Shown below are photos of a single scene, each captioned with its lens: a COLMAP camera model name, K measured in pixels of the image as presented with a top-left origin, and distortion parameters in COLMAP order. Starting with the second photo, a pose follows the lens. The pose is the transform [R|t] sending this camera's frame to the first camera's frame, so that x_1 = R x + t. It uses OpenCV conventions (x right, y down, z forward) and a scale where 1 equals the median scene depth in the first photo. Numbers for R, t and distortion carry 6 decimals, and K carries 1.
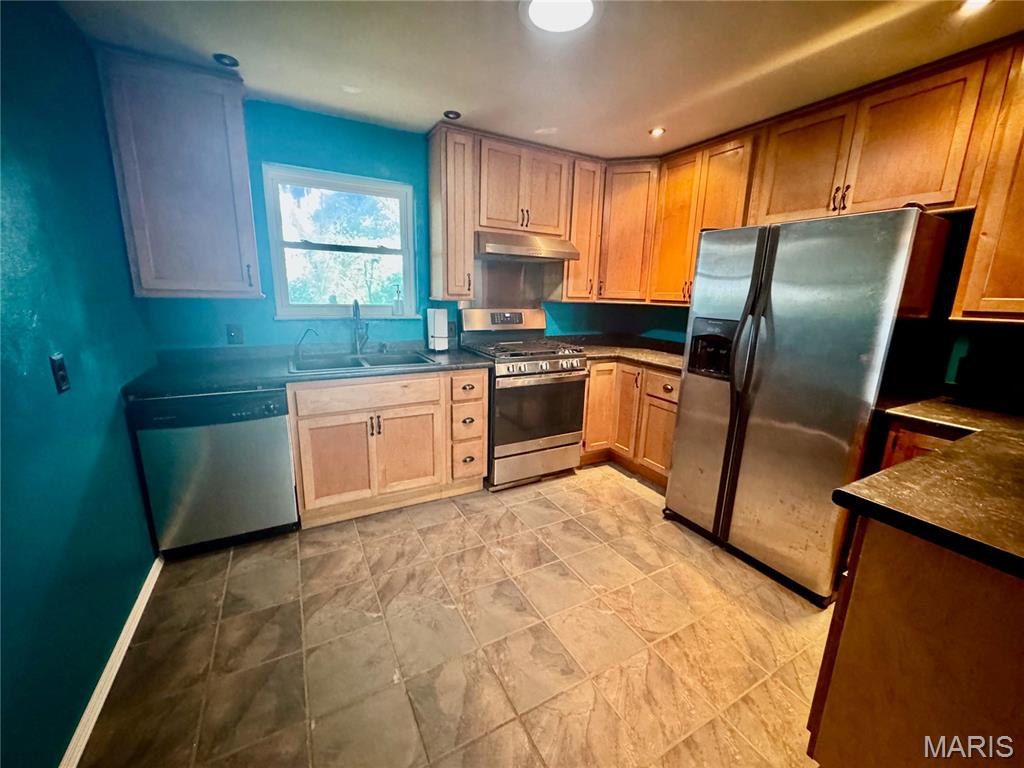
lens RADIAL K [[408.5, 0, 512.7], [0, 408.5, 381.7], [0, 0, 1]] dist [-0.002525, 0.000264]
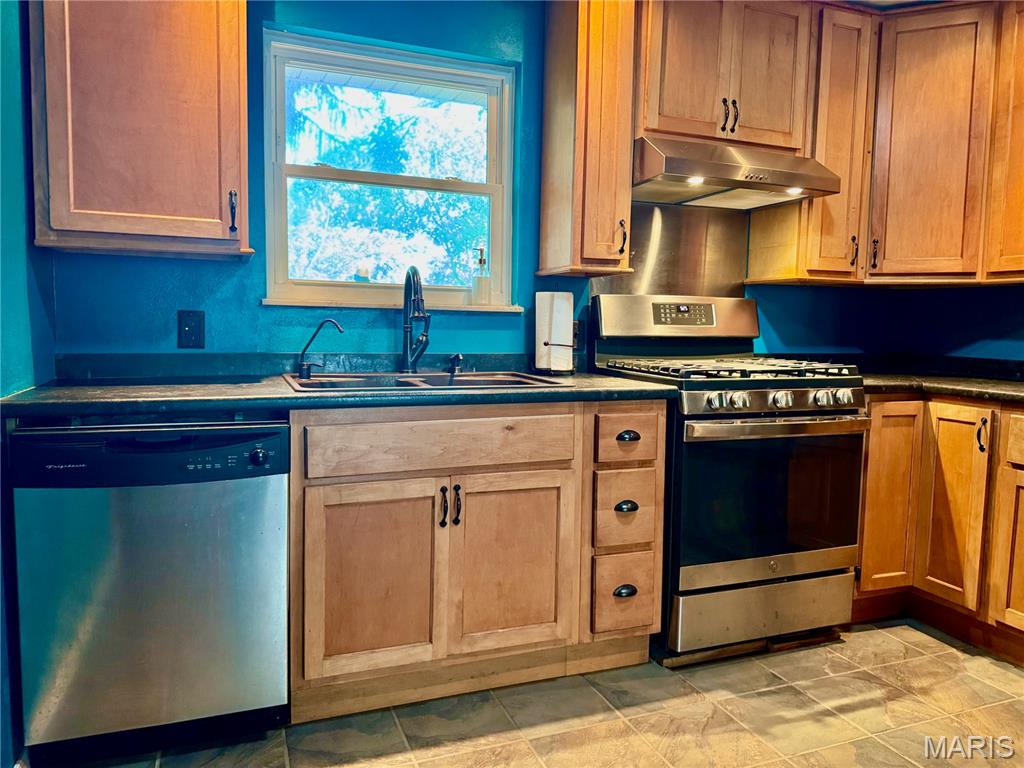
lens RADIAL K [[723.2, 0, 512.0], [0, 723.2, 384.0], [0, 0, 1]] dist [0.080534, -0.109465]
pose [[0.991953, 0.001884, -0.126589, -0.134397], [-0.019244, 0.990515, -0.136052, 0.070172], [0.125132, 0.137393, 0.982581, 0.116368]]
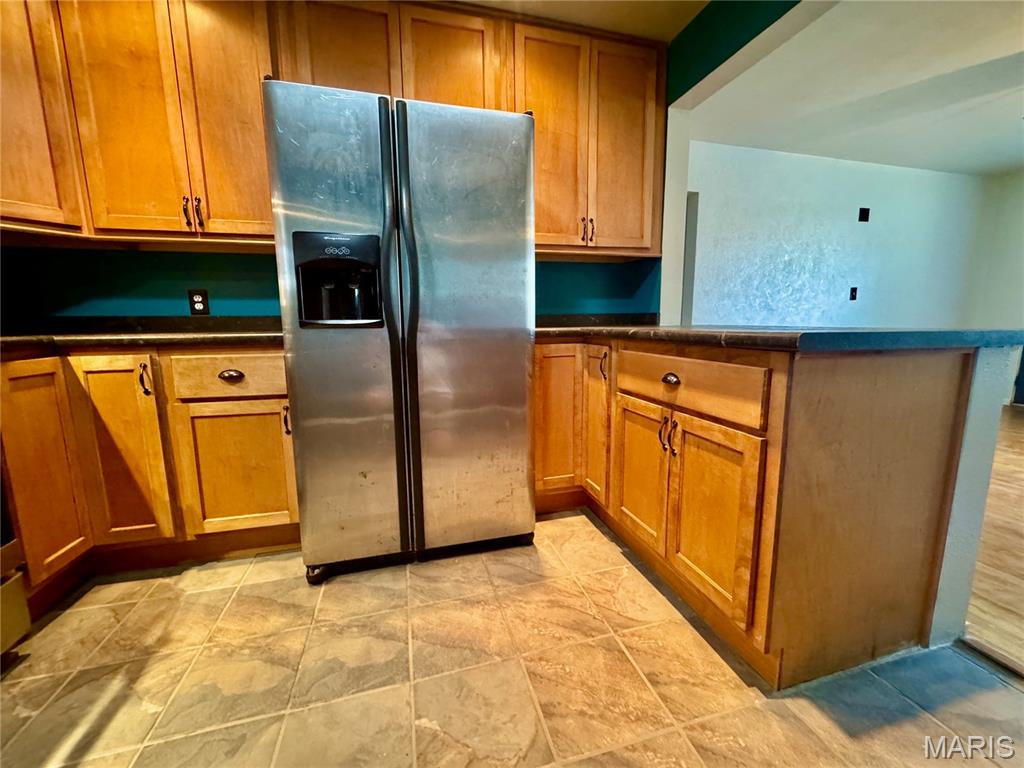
lens RADIAL K [[408.5, 0, 512.7], [0, 408.5, 381.7], [0, 0, 1]] dist [-0.002525, 0.000264]
pose [[0.232438, -0.174144, 0.956894, -0.068740], [0.226622, 0.966458, 0.120836, 0.044291], [-0.945841, 0.188766, 0.264106, 0.506019]]
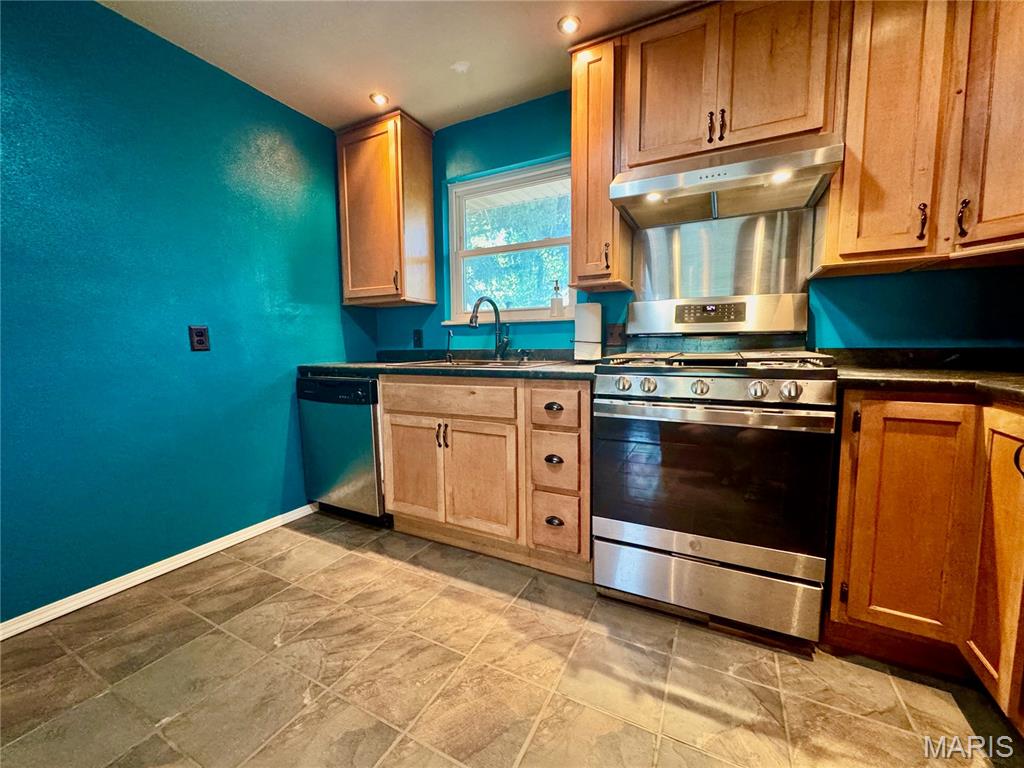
lens RADIAL K [[408.5, 0, 512.7], [0, 408.5, 381.7], [0, 0, 1]] dist [-0.002525, 0.000264]
pose [[0.552292, 0.045650, -0.832400, 0.385578], [-0.155625, 0.986593, -0.049150, 0.015448], [0.818996, 0.156687, 0.551991, 0.564662]]
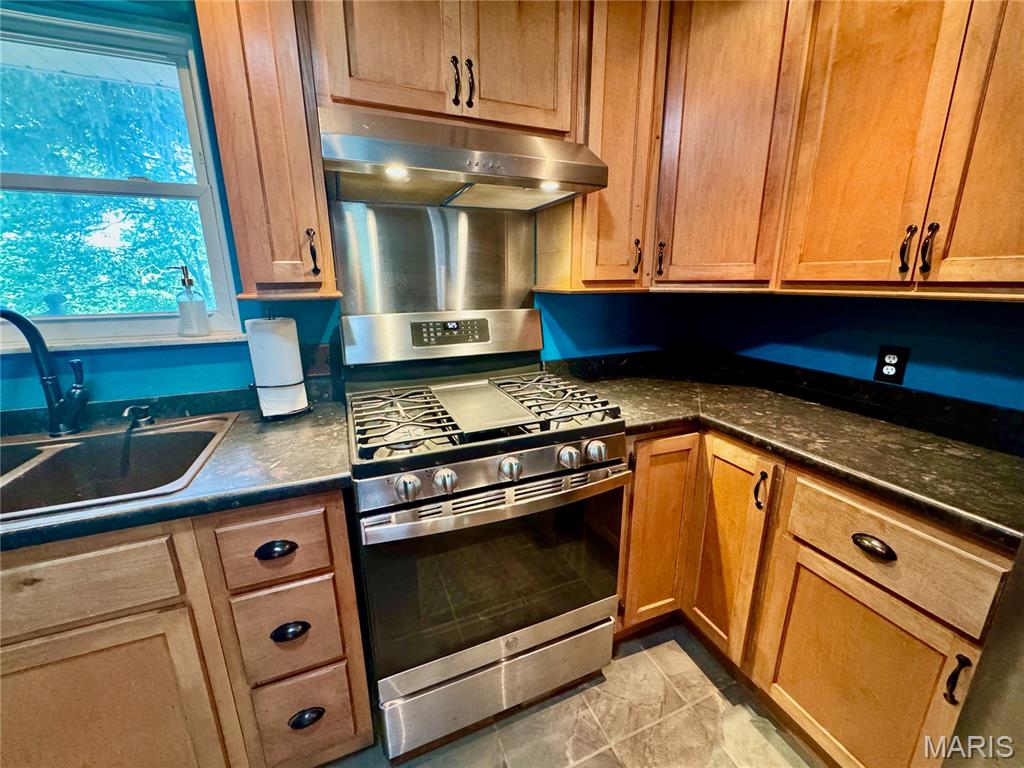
lens RADIAL K [[408.5, 0, 512.7], [0, 408.5, 381.7], [0, 0, 1]] dist [-0.002525, 0.000264]
pose [[0.992932, -0.004612, -0.118592, 0.132723], [0.008150, 0.999536, 0.029363, -0.135717], [0.118401, -0.030122, 0.992509, 0.661630]]
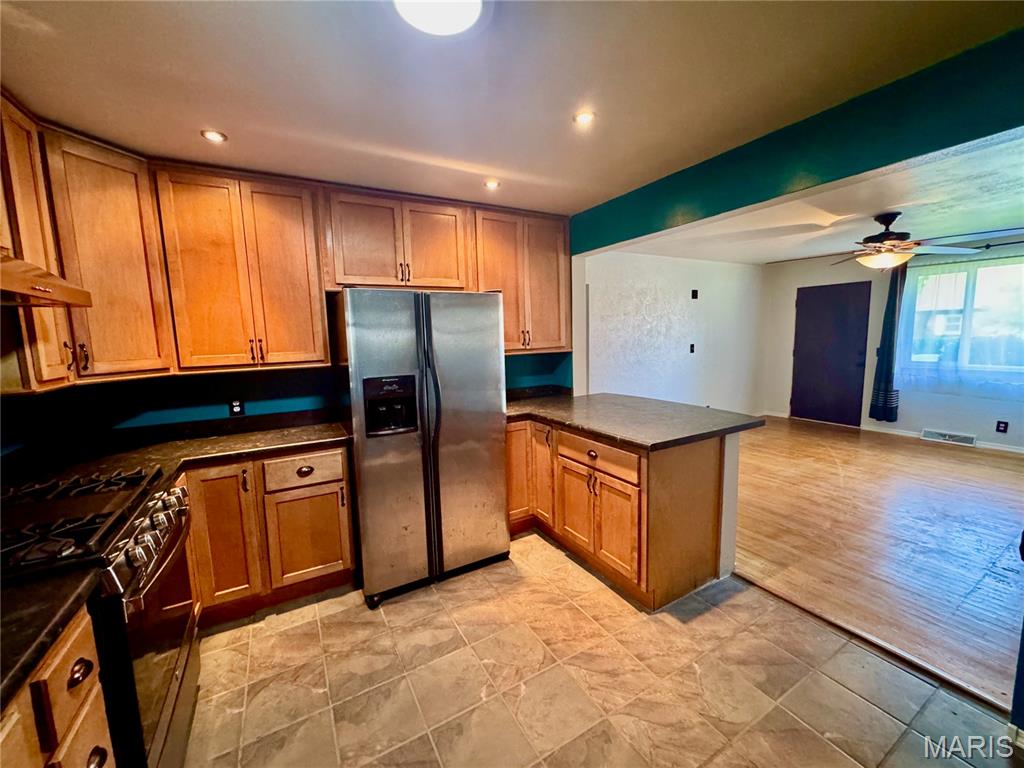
lens RADIAL K [[408.5, 0, 512.7], [0, 408.5, 381.7], [0, 0, 1]] dist [-0.002525, 0.000264]
pose [[-0.018109, -0.146058, 0.989110, -0.404907], [0.241618, 0.959313, 0.146082, -0.175877], [-0.970202, 0.241632, 0.017918, 0.568662]]
